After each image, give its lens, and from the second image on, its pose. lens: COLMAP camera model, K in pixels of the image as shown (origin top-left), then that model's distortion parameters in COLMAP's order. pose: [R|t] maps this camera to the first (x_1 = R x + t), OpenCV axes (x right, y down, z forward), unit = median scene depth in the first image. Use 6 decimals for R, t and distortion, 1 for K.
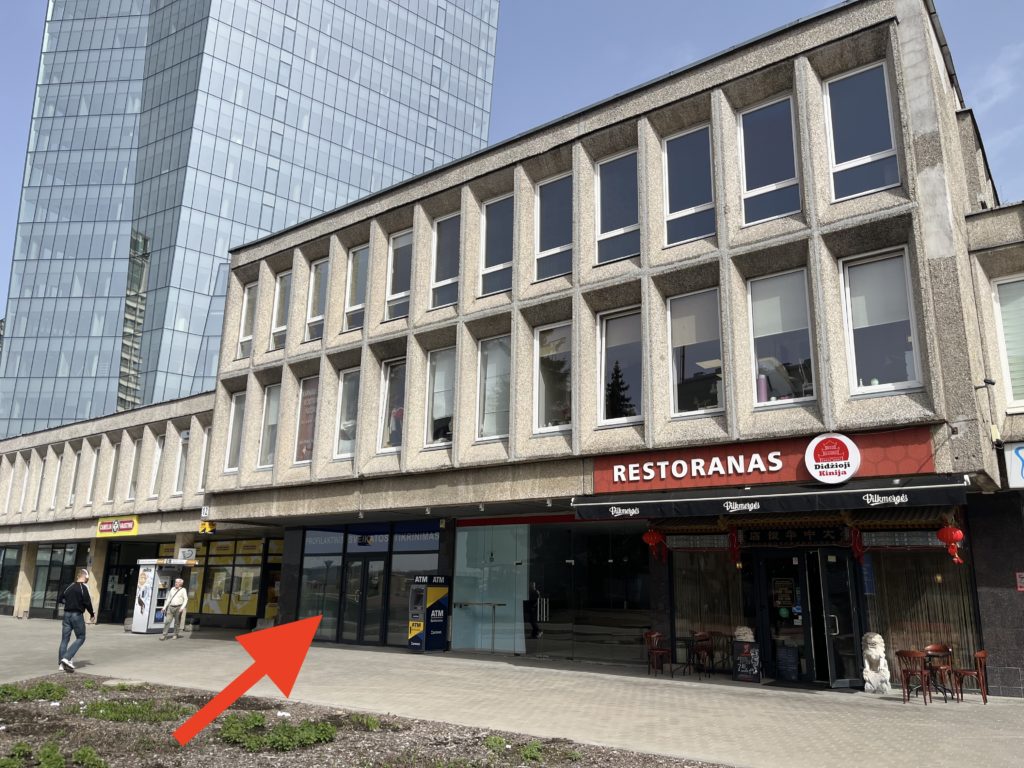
lens RADIAL K [[791.2, 0, 506.1], [0, 791.2, 388.1], [0, 0, 1]] dist [0.038266, -0.033564]
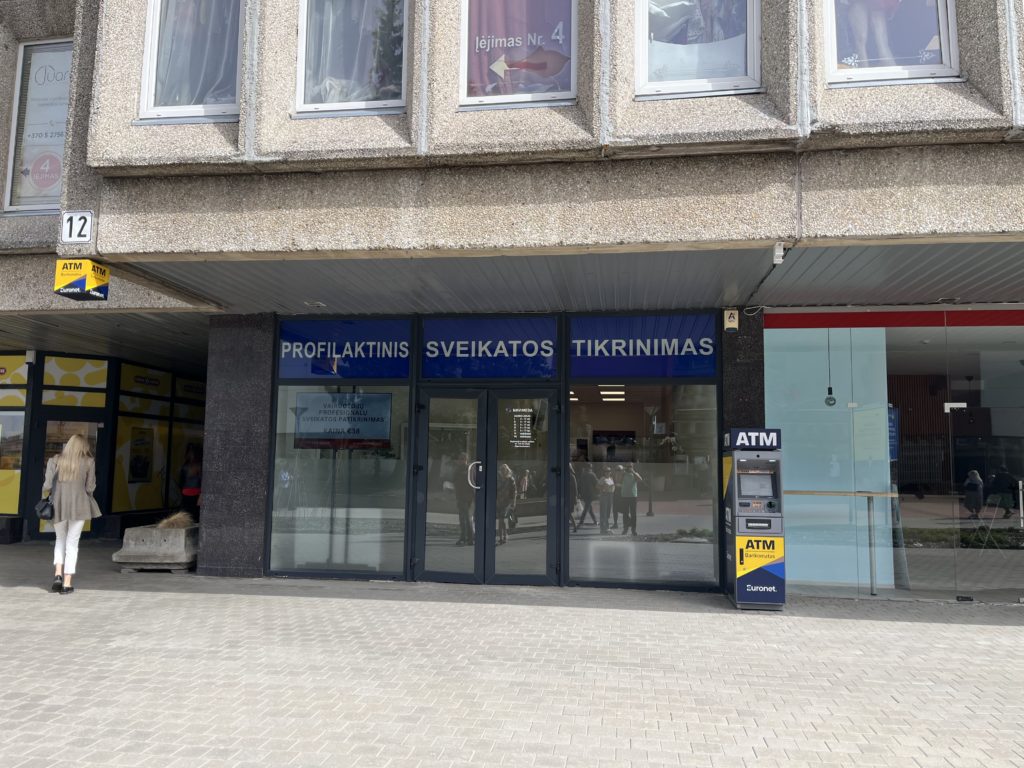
lens RADIAL K [[791.2, 0, 514.9], [0, 791.2, 389.1], [0, 0, 1]] dist [0.038266, -0.033564]
pose [[0.872570, 0.040127, 0.486838, -0.414285], [-0.117890, 0.984460, 0.130155, 0.171710], [-0.474050, -0.170962, 0.863741, 0.686262]]
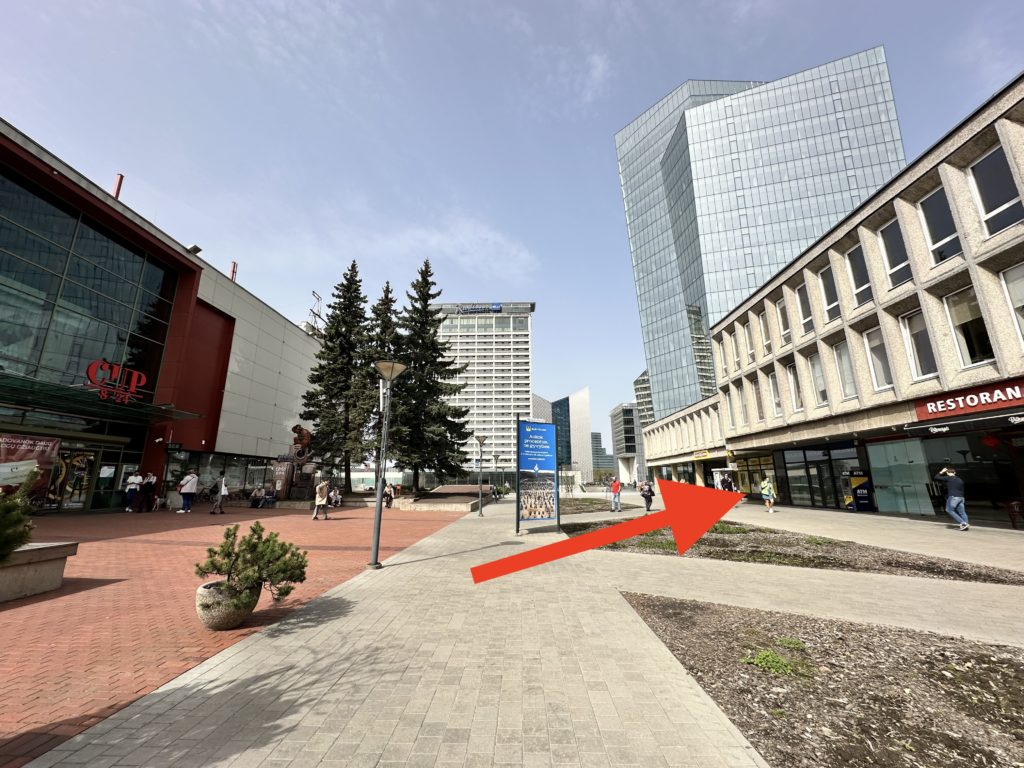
lens RADIAL K [[411.0, 0, 508.8], [0, 411.0, 383.6], [0, 0, 1]] dist [0.000012, 0.000218]
pose [[0.580916, -0.214333, -0.785237, 0.230688], [0.221021, 0.969999, -0.101253, -0.039082], [0.783381, -0.114734, 0.610860, -0.178969]]
